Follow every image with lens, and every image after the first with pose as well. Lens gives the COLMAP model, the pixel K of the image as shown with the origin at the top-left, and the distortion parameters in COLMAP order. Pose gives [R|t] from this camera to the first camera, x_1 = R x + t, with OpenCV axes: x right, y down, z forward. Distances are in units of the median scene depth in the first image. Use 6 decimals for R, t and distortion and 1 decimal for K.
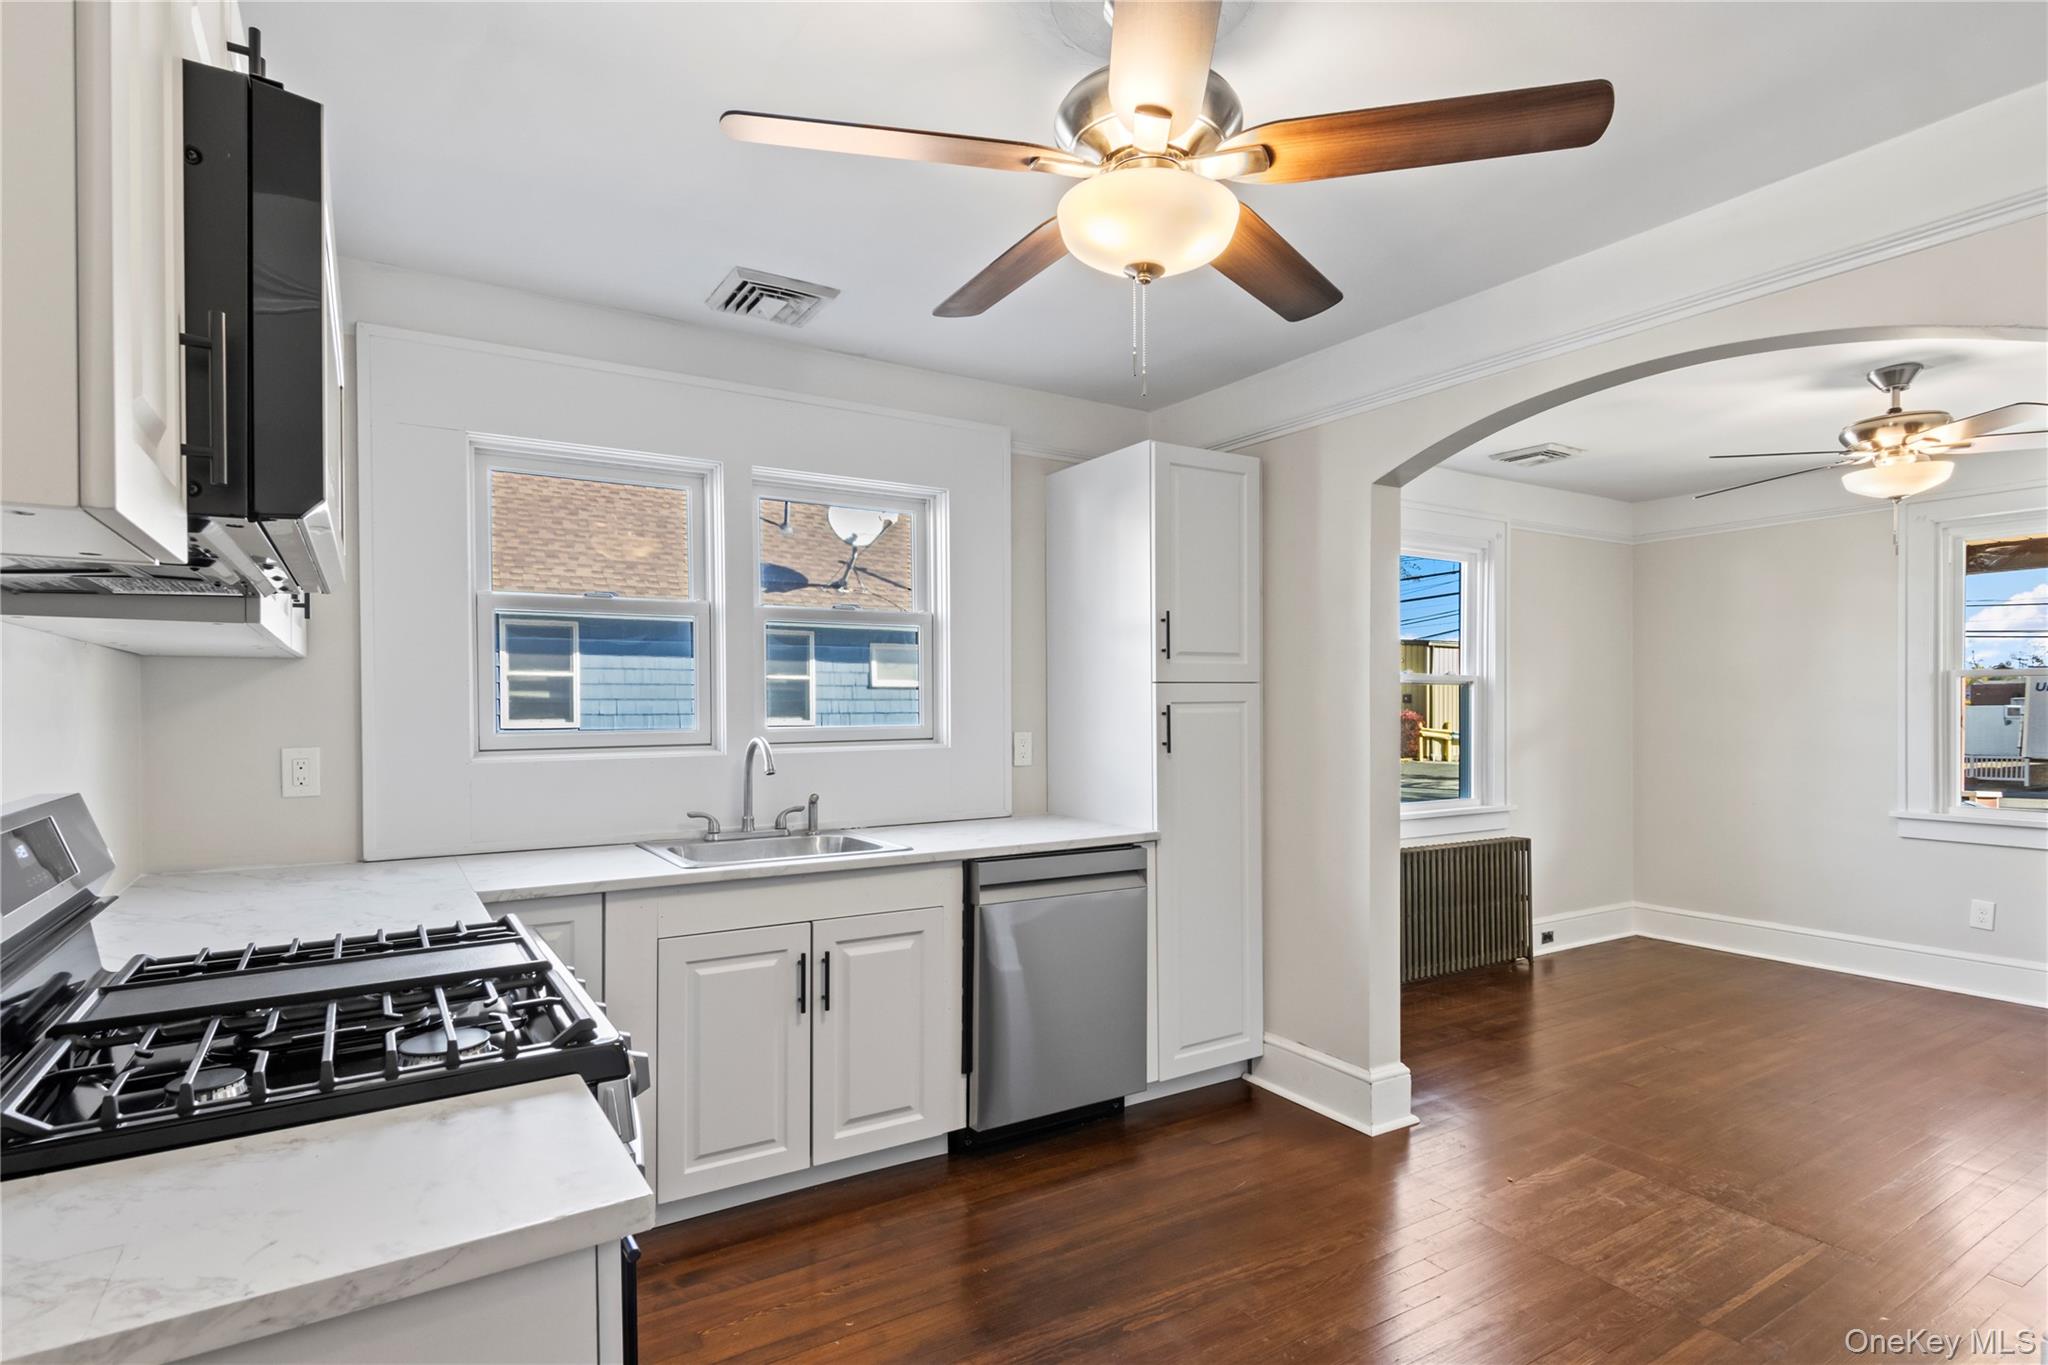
lens RADIAL K [[1038.9, 0, 1019.7], [0, 1038.9, 716.9], [0, 0, 1]] dist [0.016014, -0.009493]
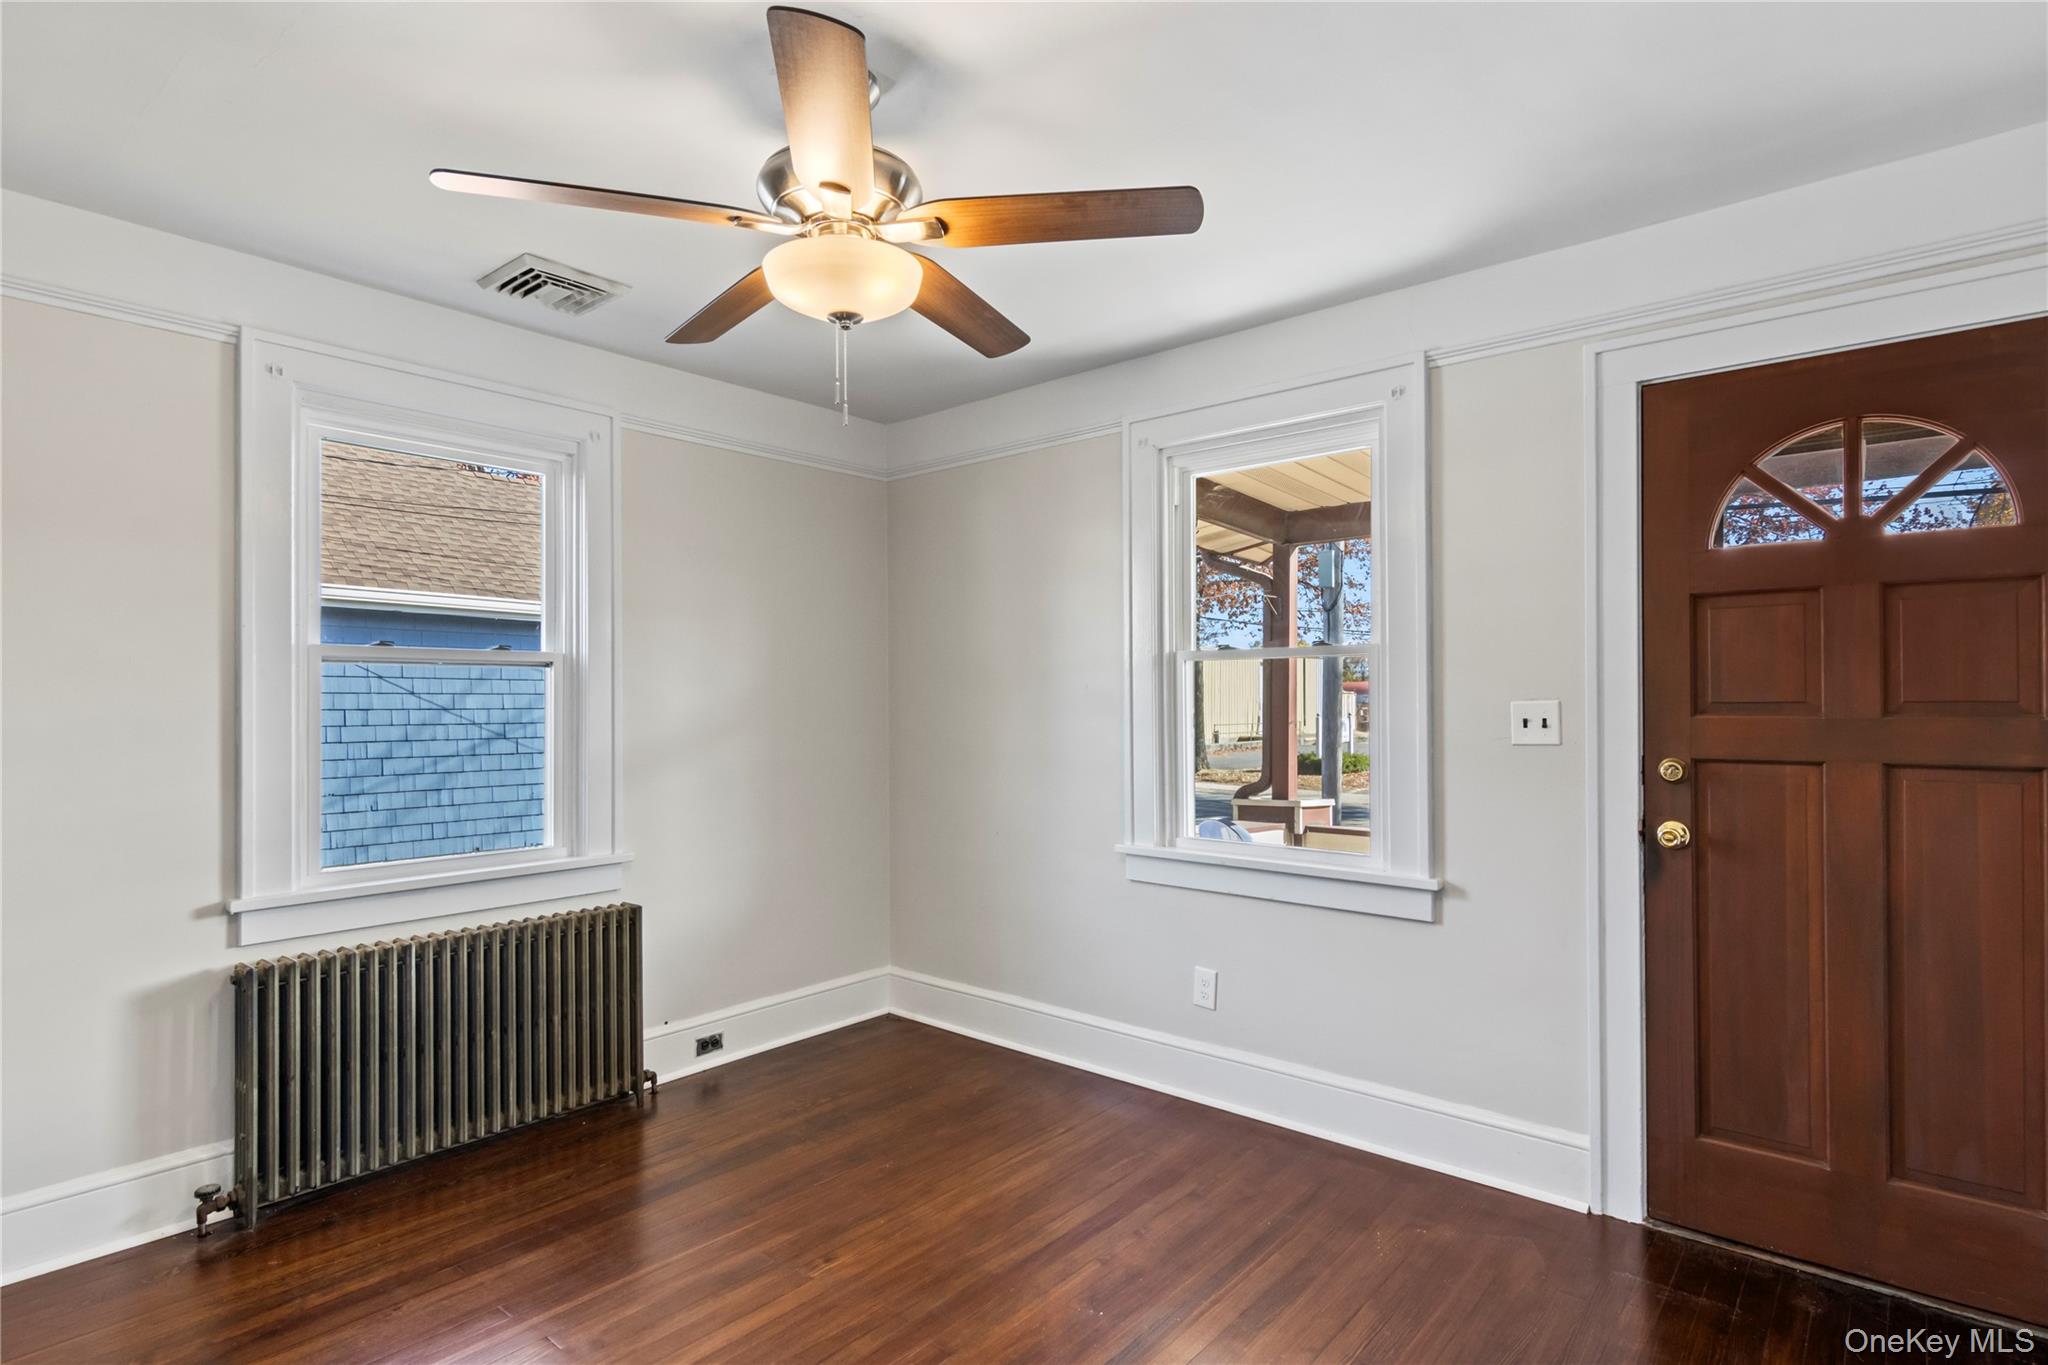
lens RADIAL K [[1038.9, 0, 1004.2], [0, 1038.9, 702.7], [0, 0, 1]] dist [0.016014, -0.009493]
pose [[0.954327, -0.001709, 0.298761, 0.803278], [0.004335, 0.999958, -0.008128, -0.004698], [-0.298734, 0.009052, 0.954293, 0.492480]]
